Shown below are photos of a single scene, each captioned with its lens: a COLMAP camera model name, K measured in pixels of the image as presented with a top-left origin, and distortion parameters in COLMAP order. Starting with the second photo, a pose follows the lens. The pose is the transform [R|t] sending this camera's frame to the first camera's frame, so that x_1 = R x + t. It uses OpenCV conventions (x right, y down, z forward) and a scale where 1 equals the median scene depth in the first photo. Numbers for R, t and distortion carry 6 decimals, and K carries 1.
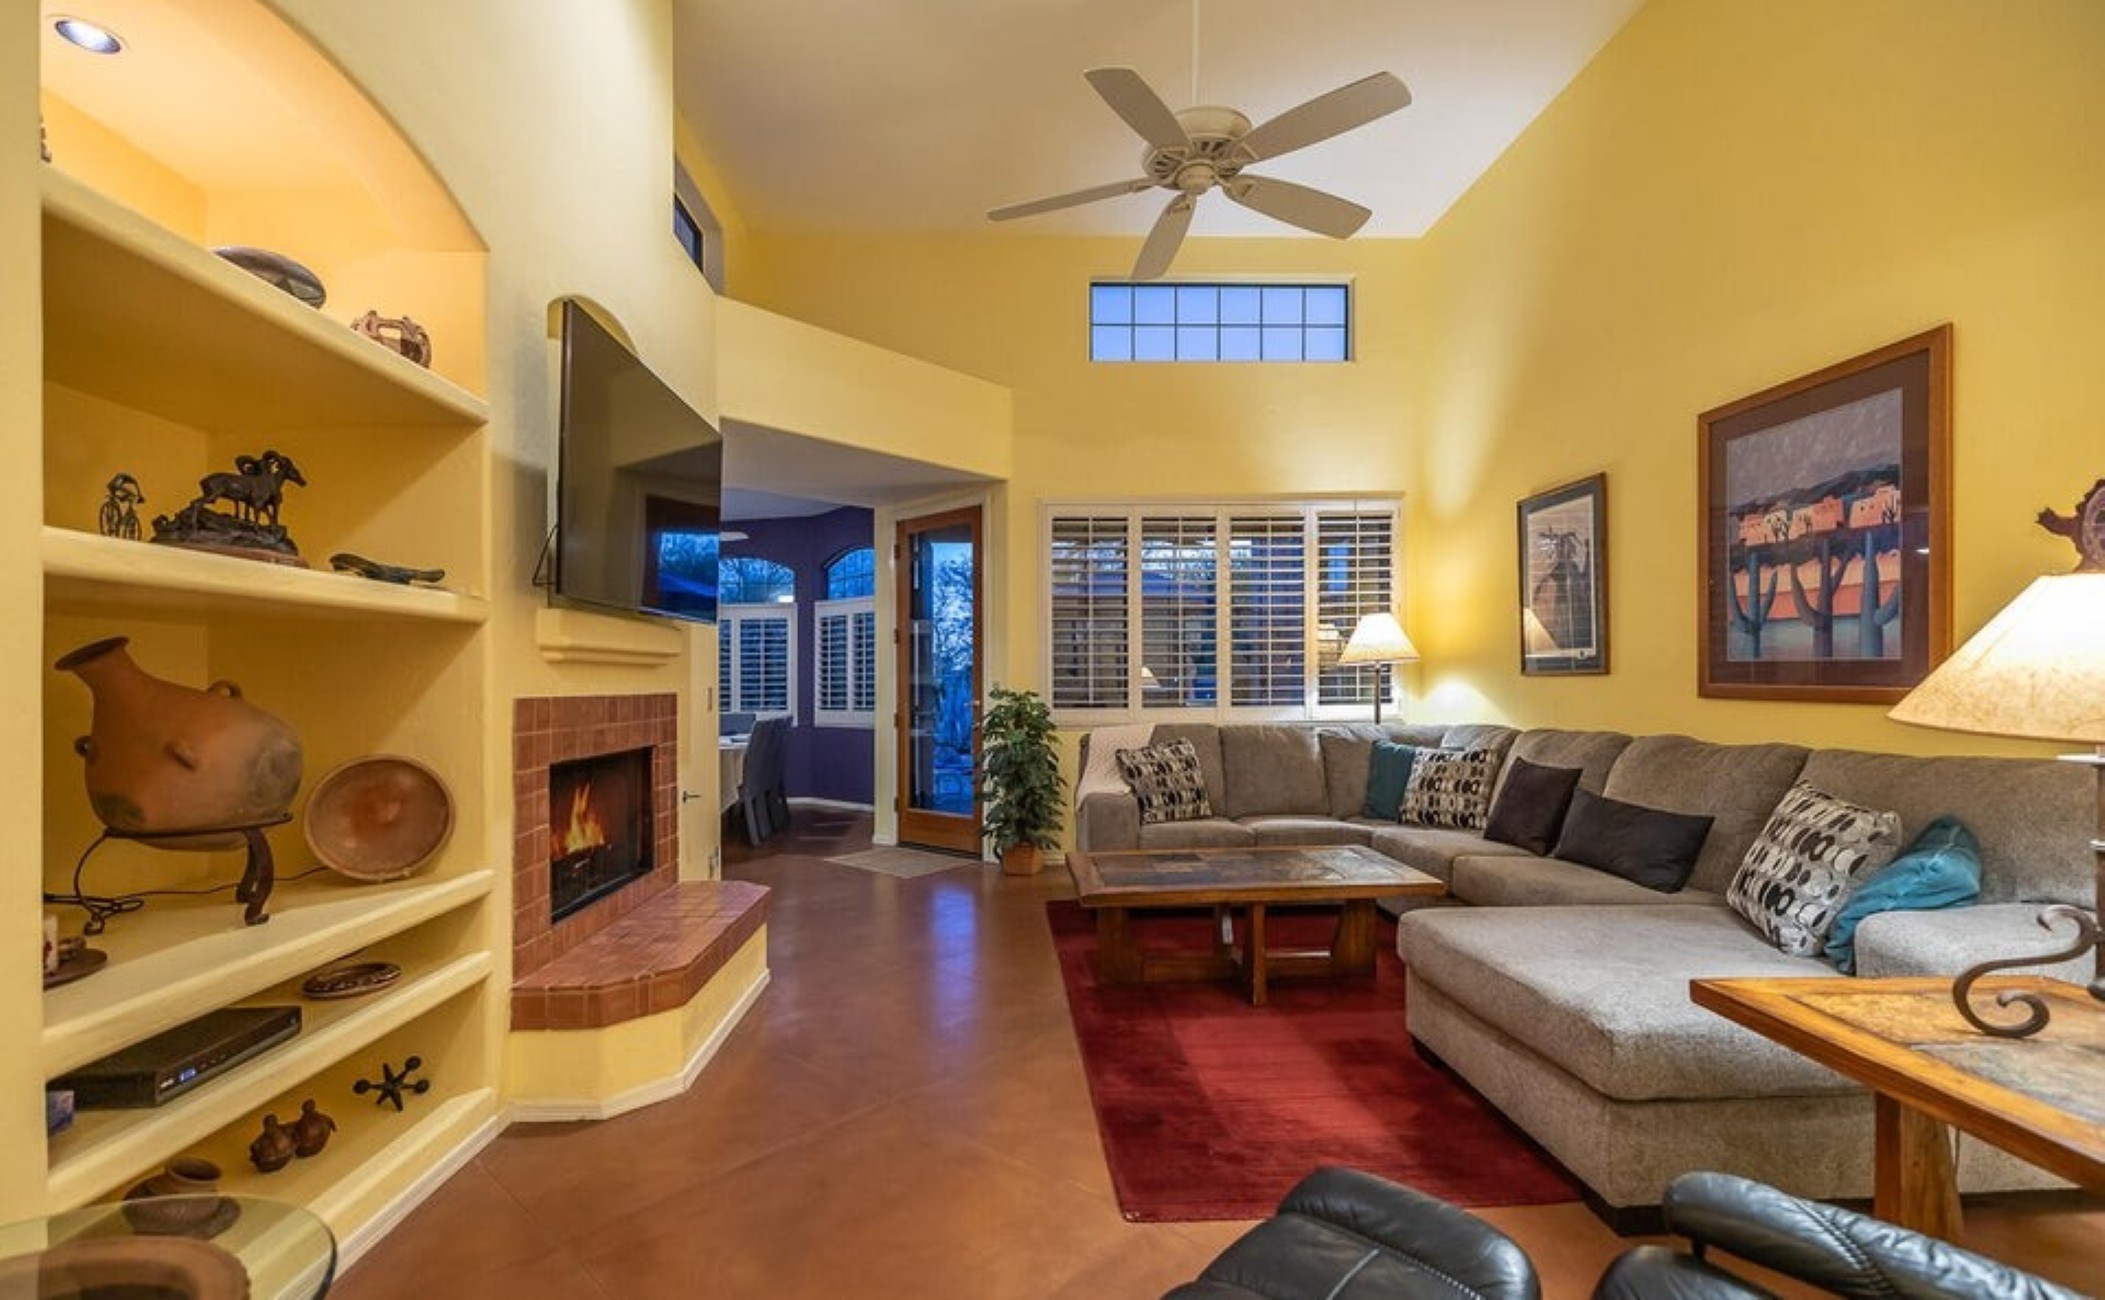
lens RADIAL K [[884.7, 0, 1036.2], [0, 884.7, 721.7], [0, 0, 1]] dist [0.000291, -0.001631]
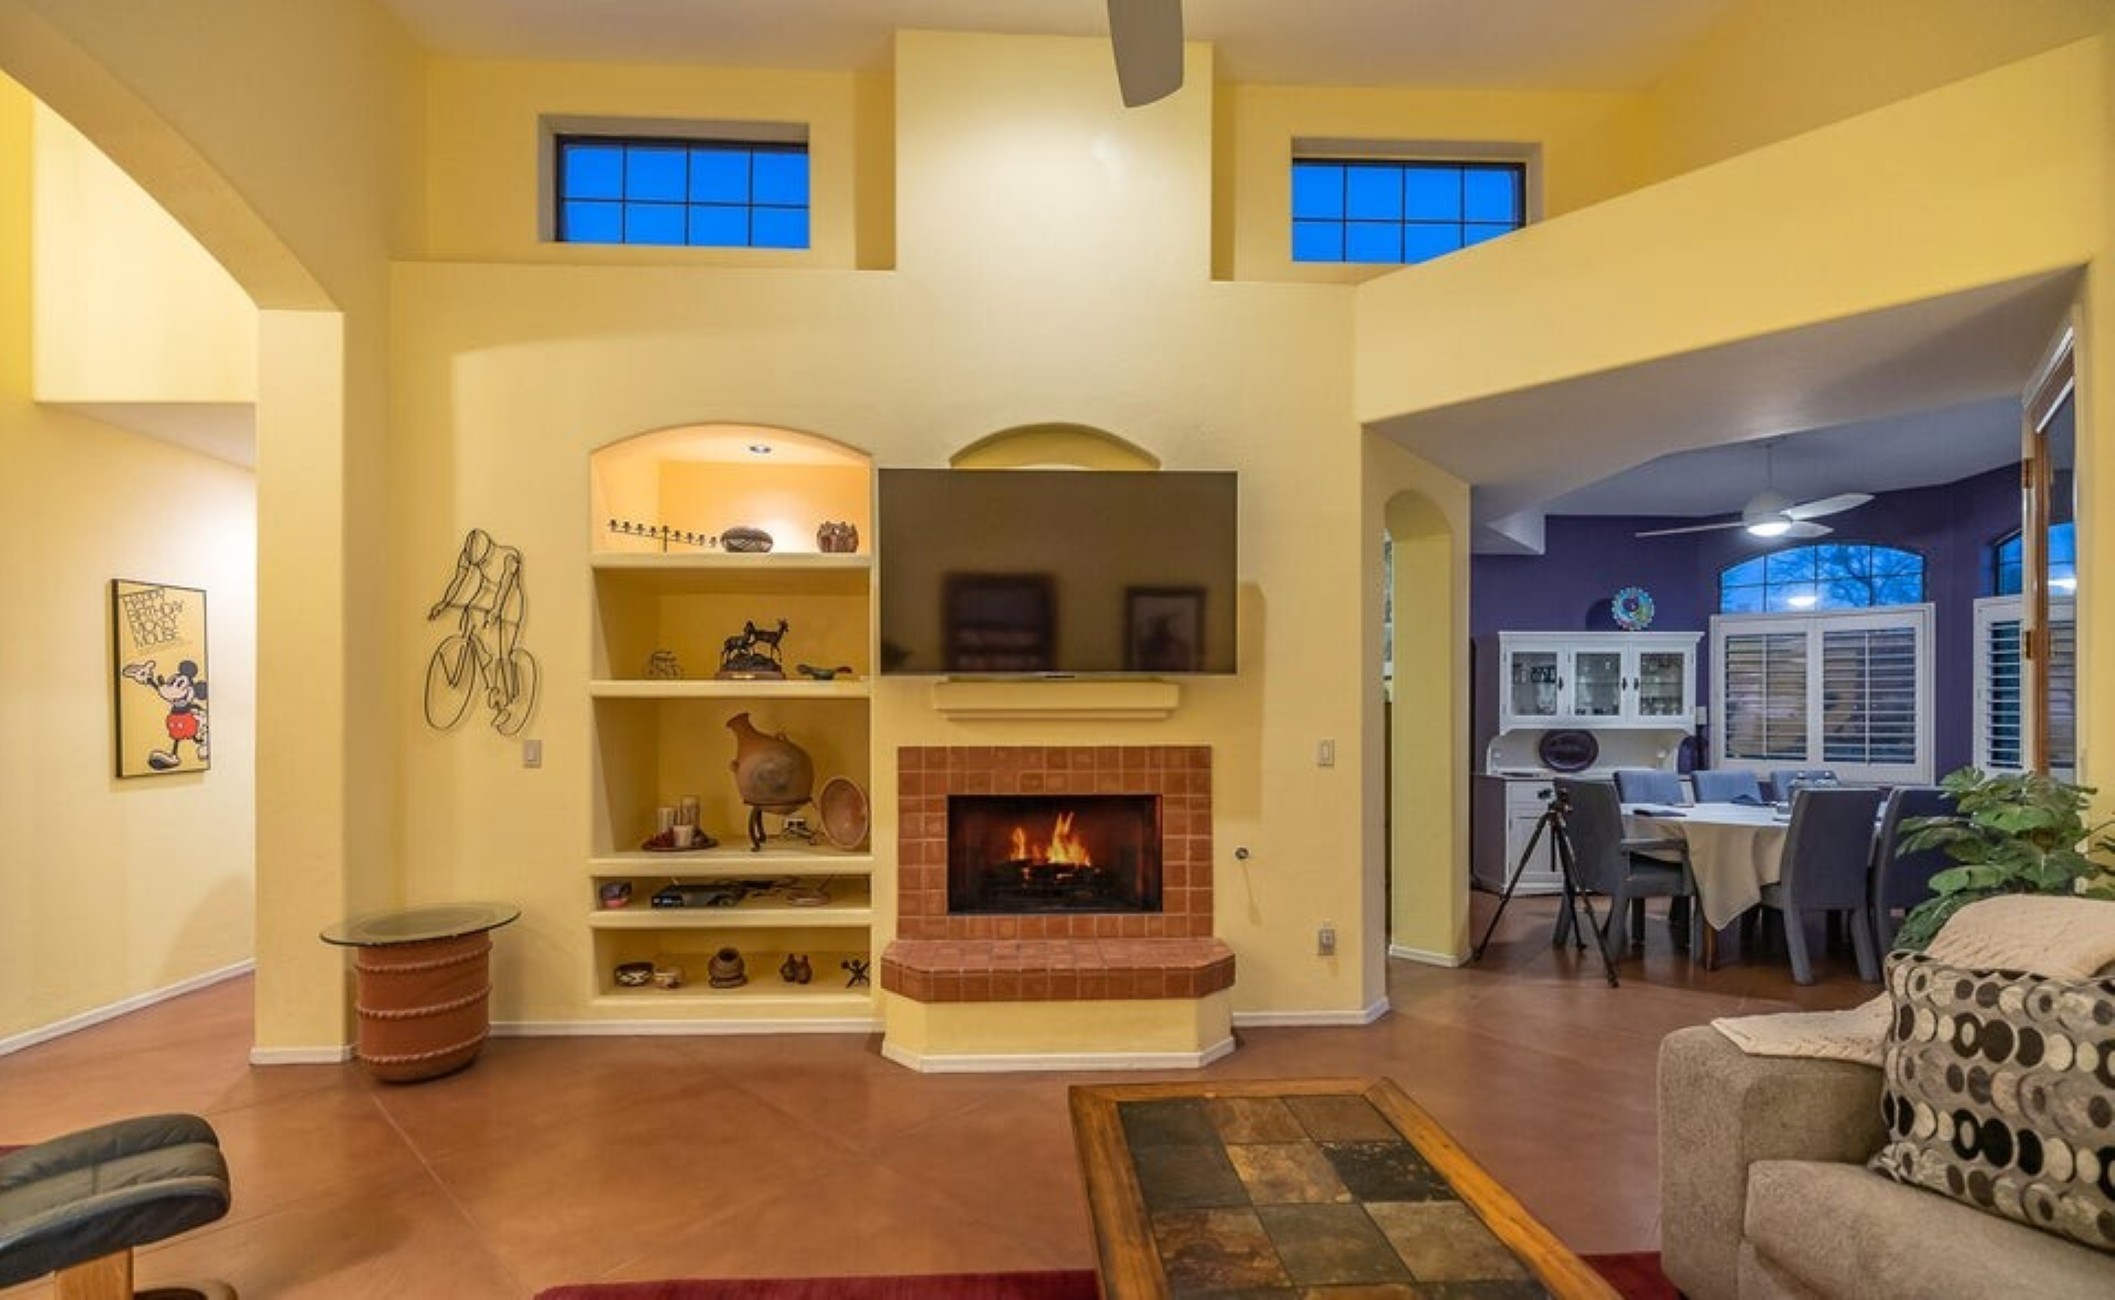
lens RADIAL K [[901.0, 0, 1115.1], [0, 901.0, 722.6], [0, 0, 1]] dist [0.000627, -0.000433]
pose [[0.029080, 0.037232, -0.998883, 0.715639], [-0.046210, 0.998288, 0.035865, -0.106874], [0.998508, 0.045116, 0.030751, 1.019514]]
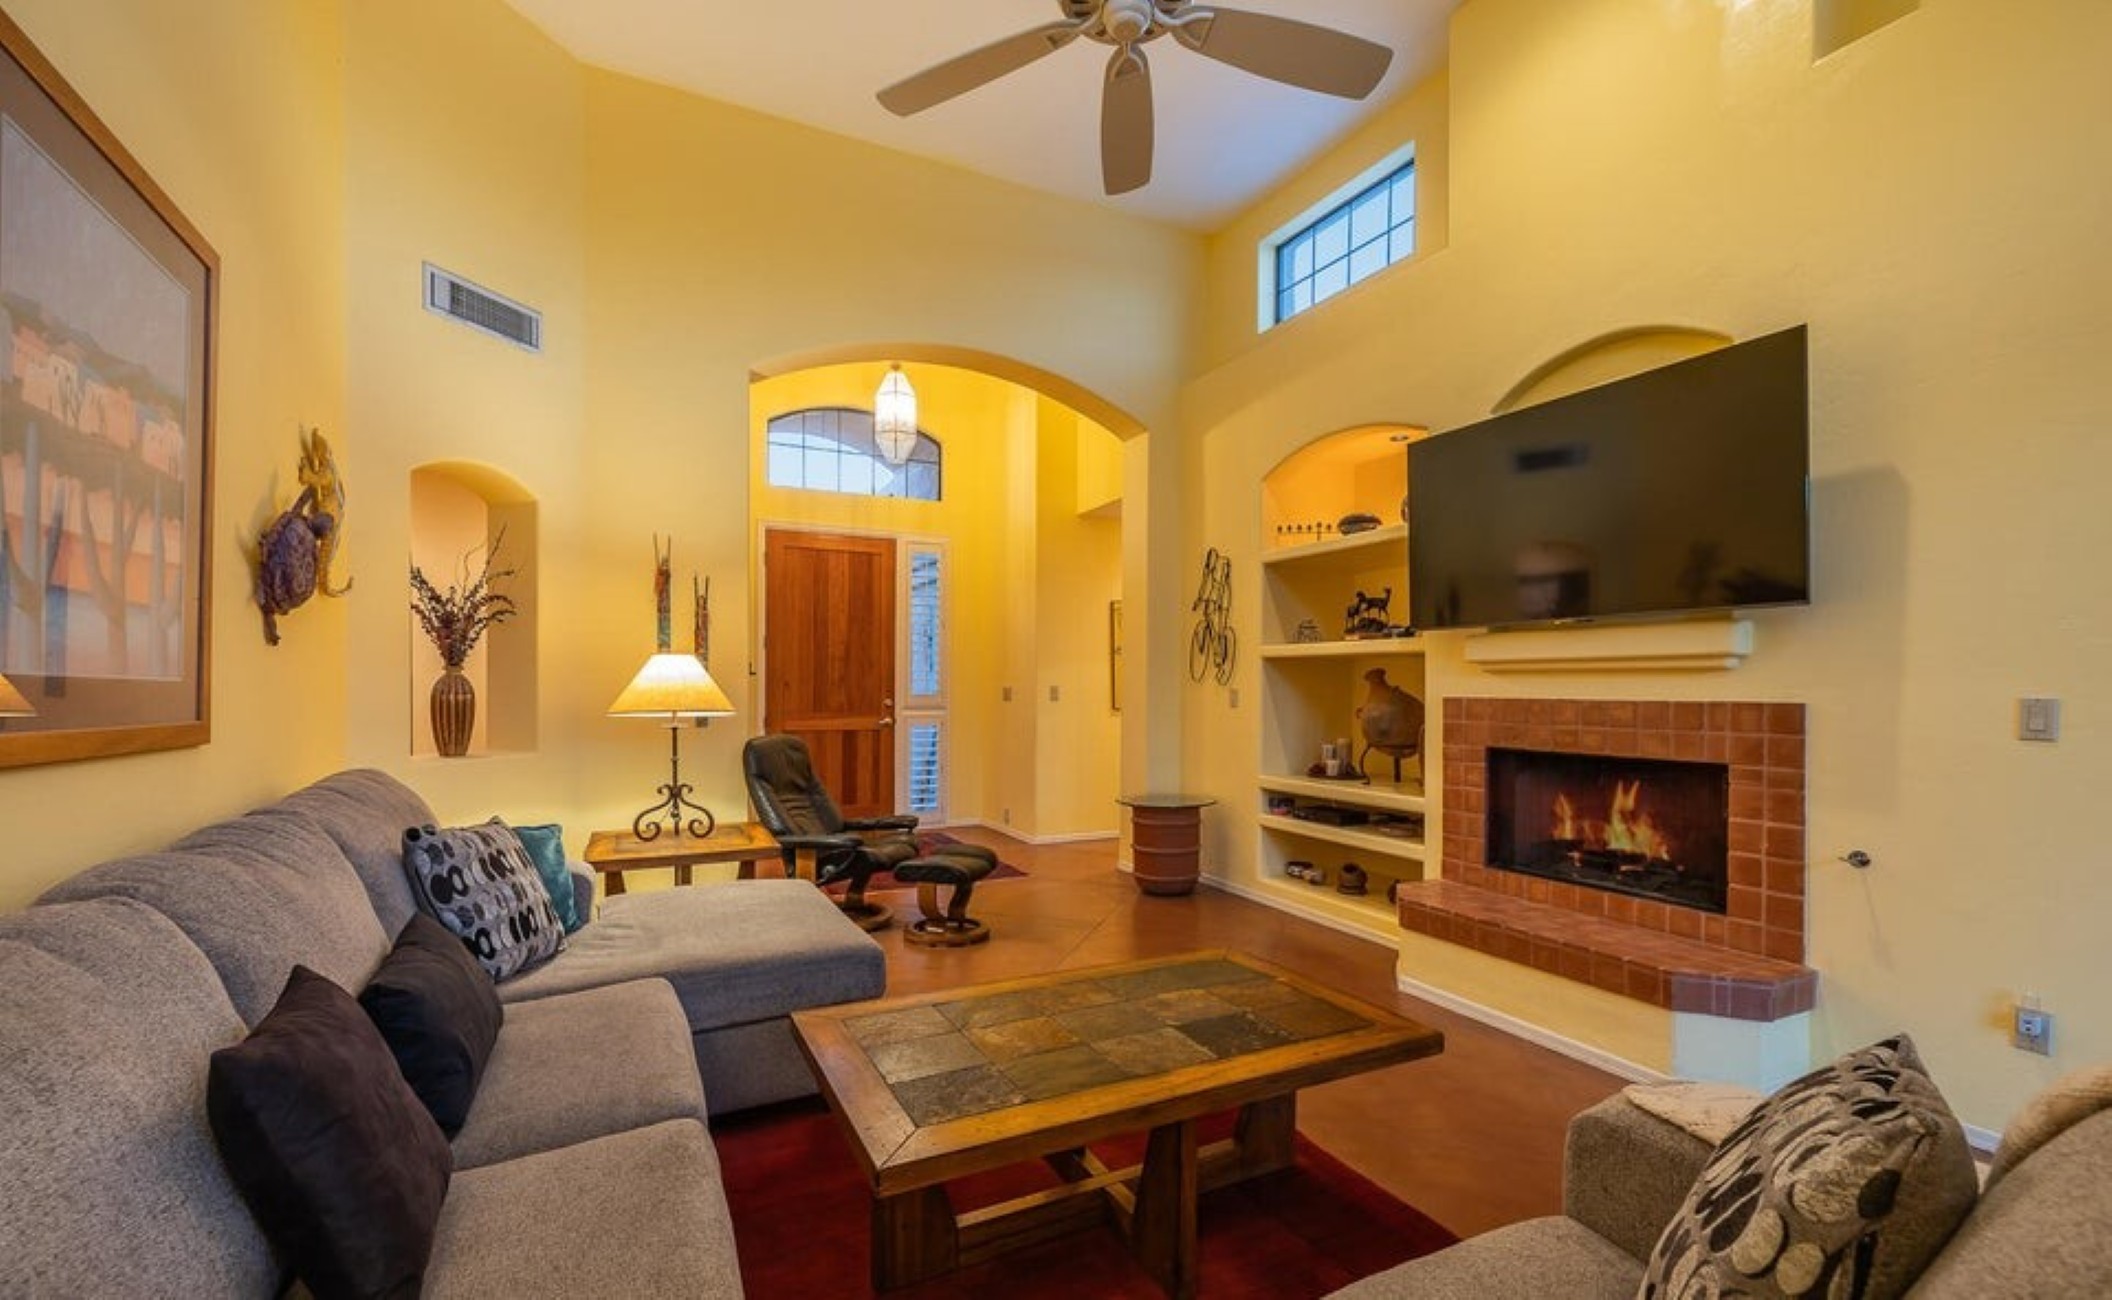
lens RADIAL K [[899.7, 0, 1035.2], [0, 899.7, 709.1], [0, 0, 1]] dist [0.000627, -0.000433]
pose [[-0.910362, 0.022703, -0.413189, 0.570071], [-0.009518, 0.997081, 0.075755, -0.093491], [0.413703, 0.072898, -0.907489, 1.670583]]
